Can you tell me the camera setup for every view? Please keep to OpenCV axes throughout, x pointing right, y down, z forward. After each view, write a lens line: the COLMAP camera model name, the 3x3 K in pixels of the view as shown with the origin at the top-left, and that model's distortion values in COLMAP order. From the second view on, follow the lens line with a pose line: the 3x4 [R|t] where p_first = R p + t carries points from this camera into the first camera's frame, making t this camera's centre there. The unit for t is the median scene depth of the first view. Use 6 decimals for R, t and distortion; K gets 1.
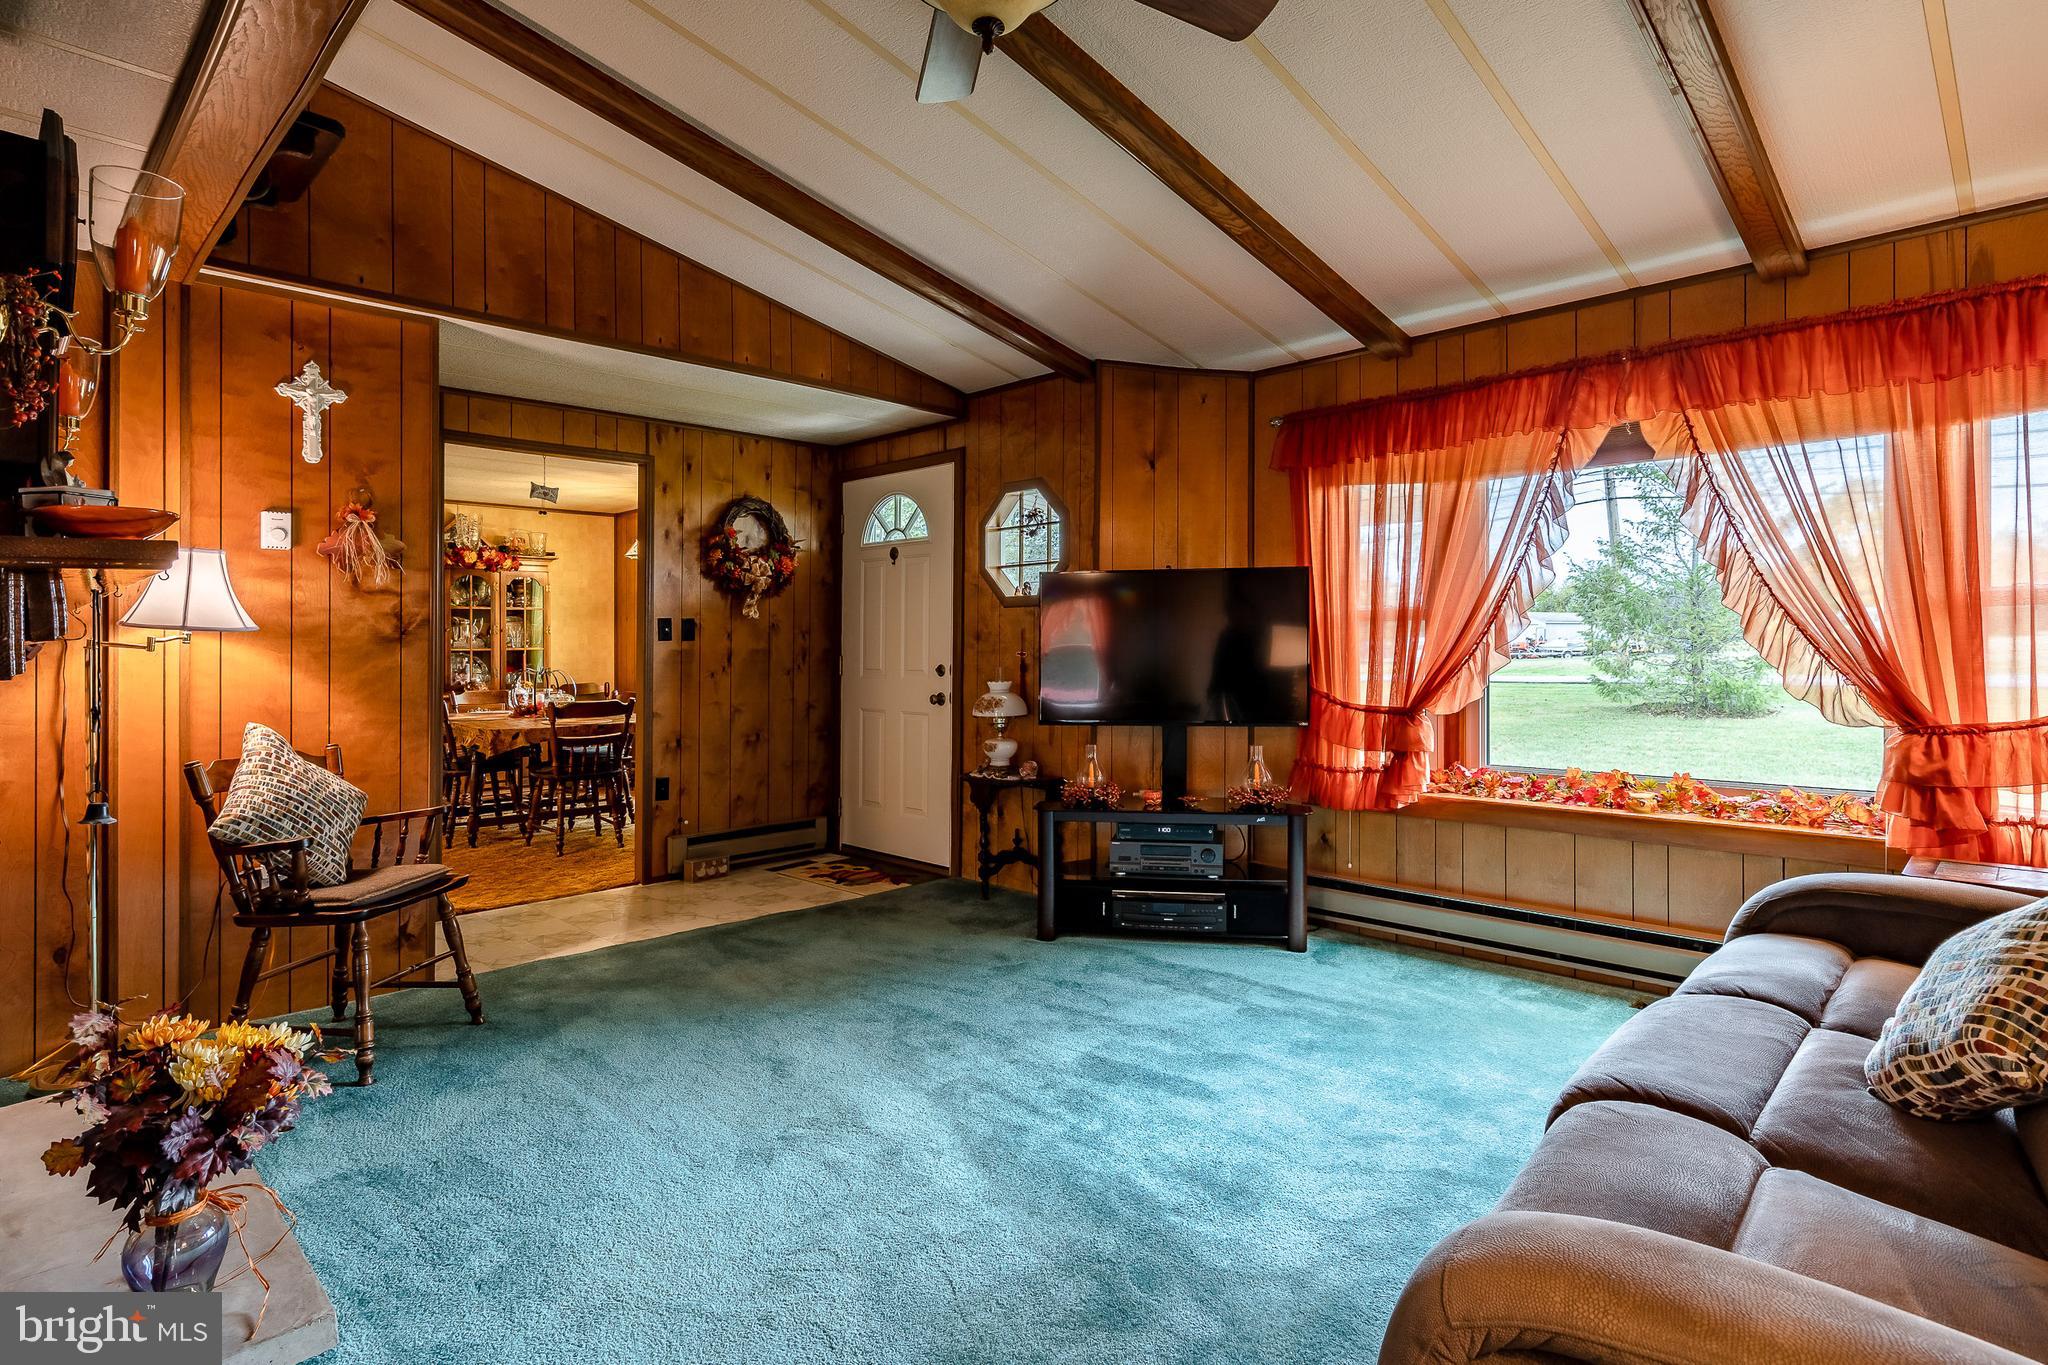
lens RADIAL K [[1054.5, 0, 1015.6], [0, 1054.5, 667.9], [0, 0, 1]] dist [0.001252, 0.001090]
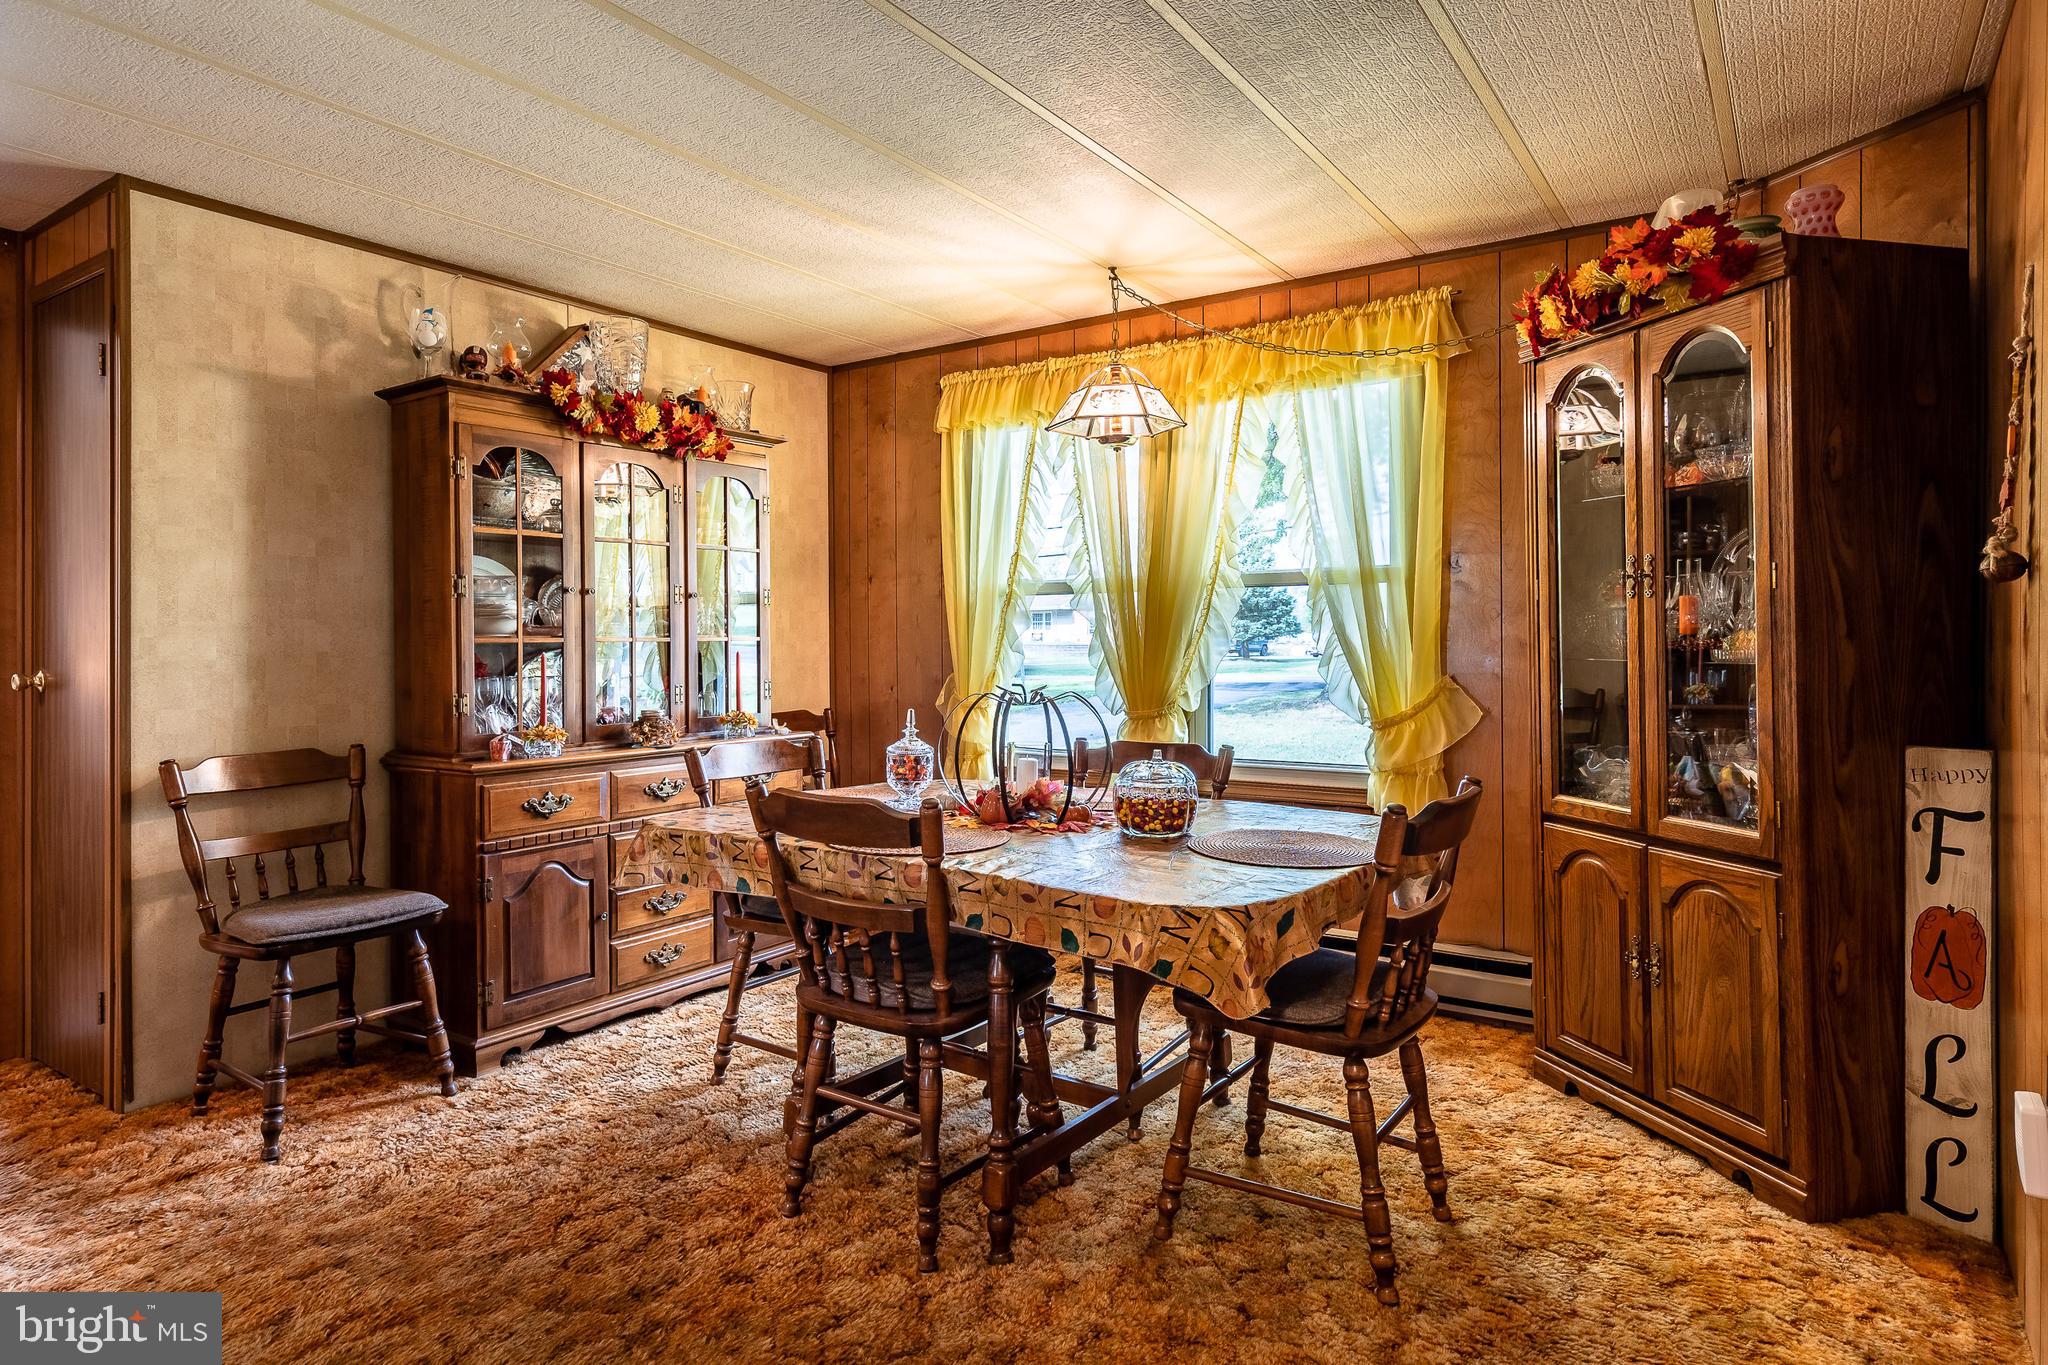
lens RADIAL K [[1175.9, 0, 1023.6], [0, 1175.9, 629.8], [0, 0, 1]] dist [0.012650, -0.000531]
pose [[0.981037, -0.000857, 0.193816, -0.937830], [0.006664, 0.999548, -0.029309, -0.013509], [-0.193704, 0.030045, 0.980600, 1.047158]]
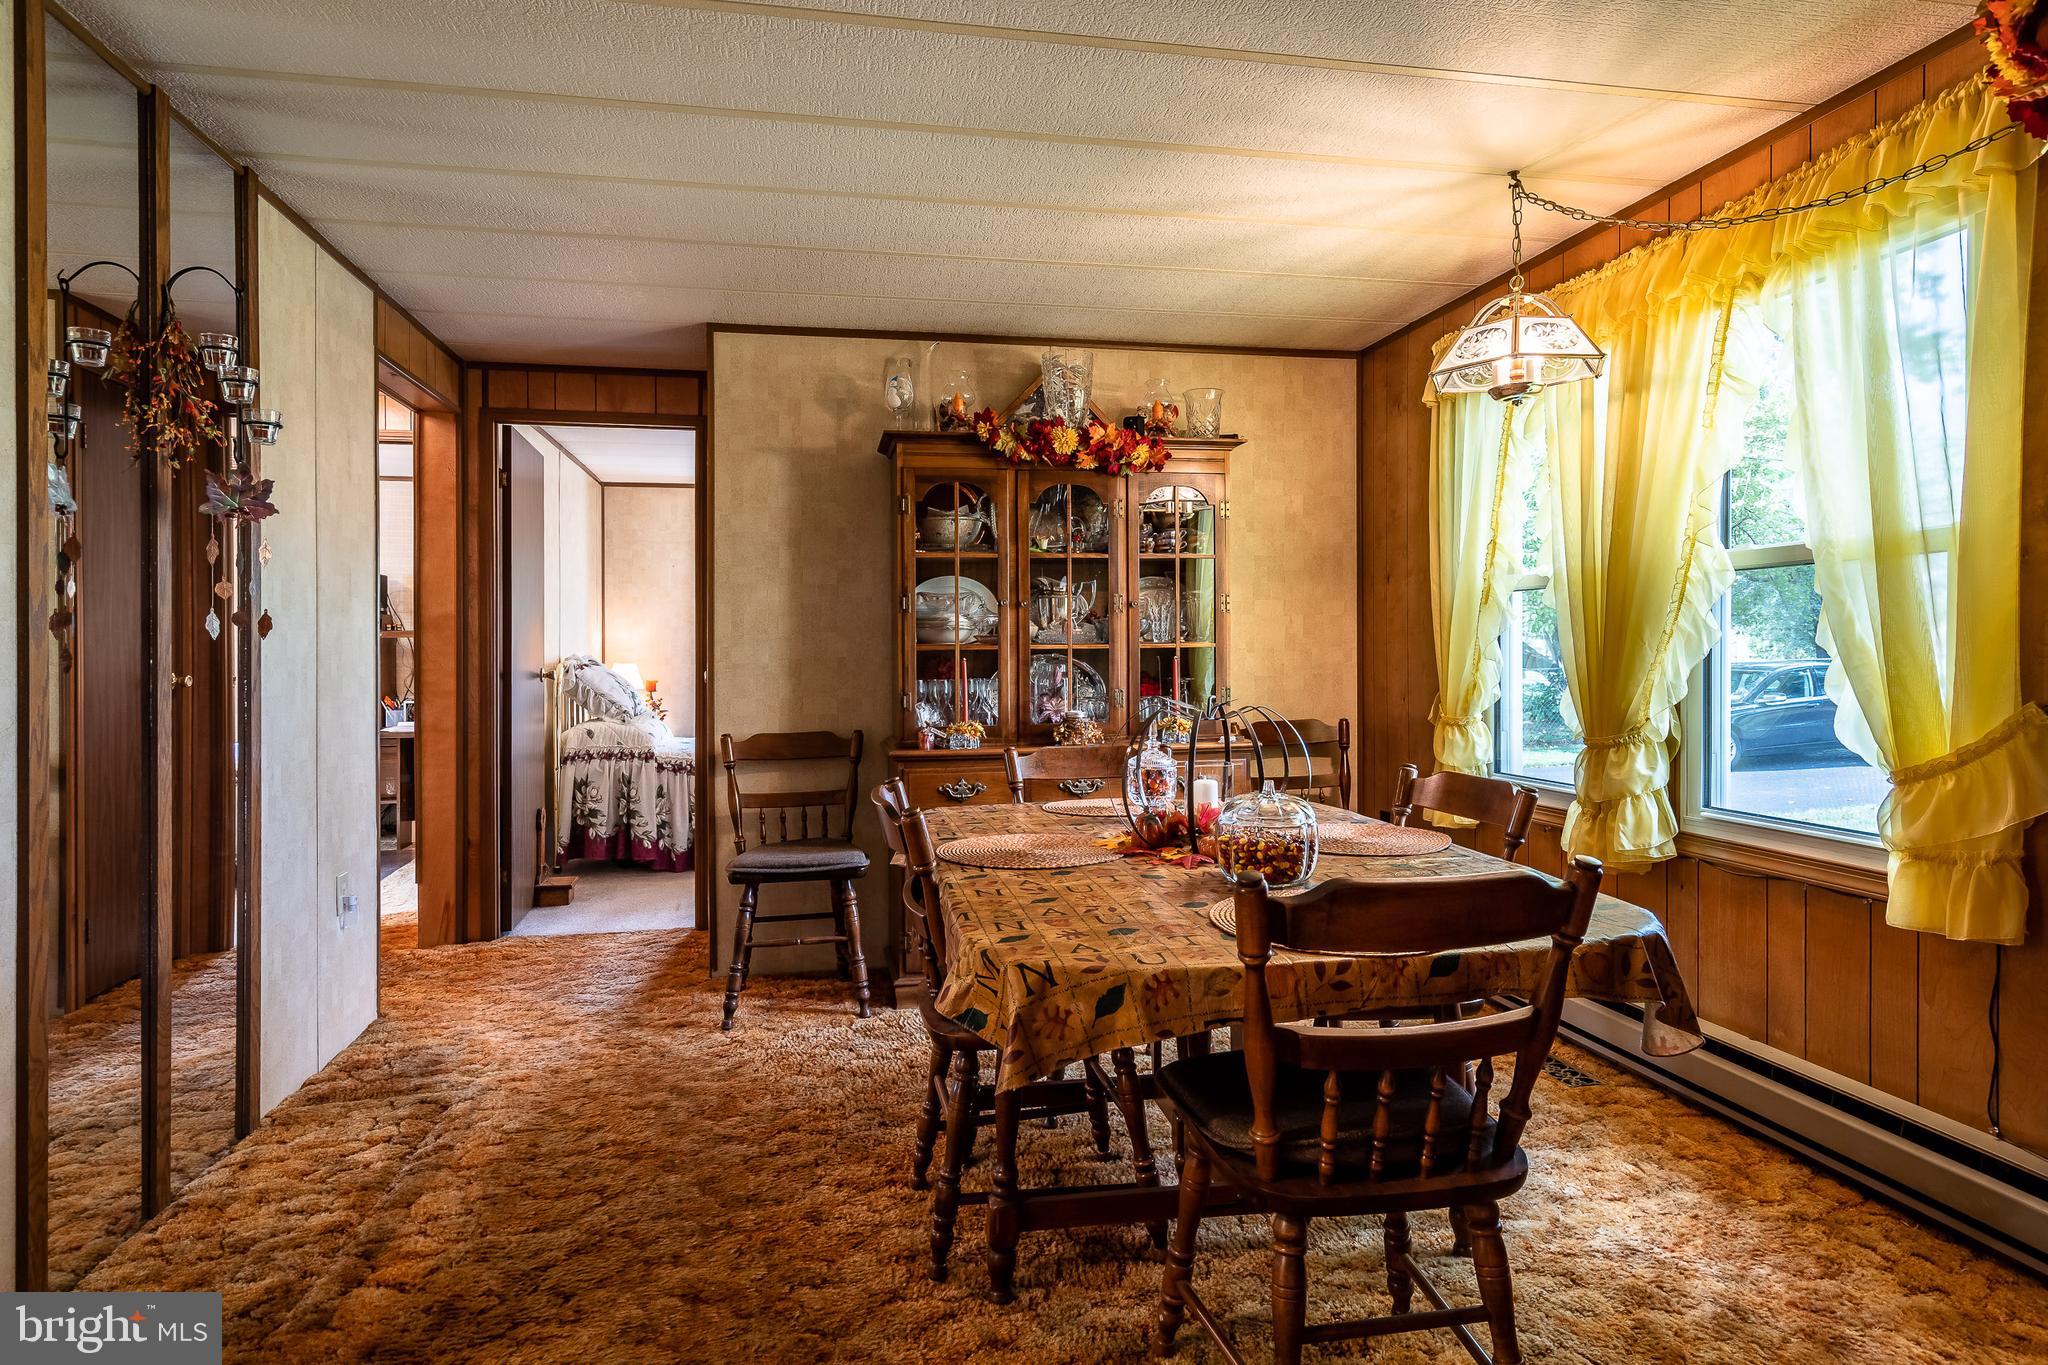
lens RADIAL K [[1160.7, 0, 1015.8], [0, 1160.7, 651.6], [0, 0, 1]] dist [0.005160, 0.001106]
pose [[0.832032, -0.004324, -0.554711, -0.528074], [-0.004974, 0.999871, -0.015255, -0.015539], [0.554705, 0.015452, 0.831903, 1.173399]]
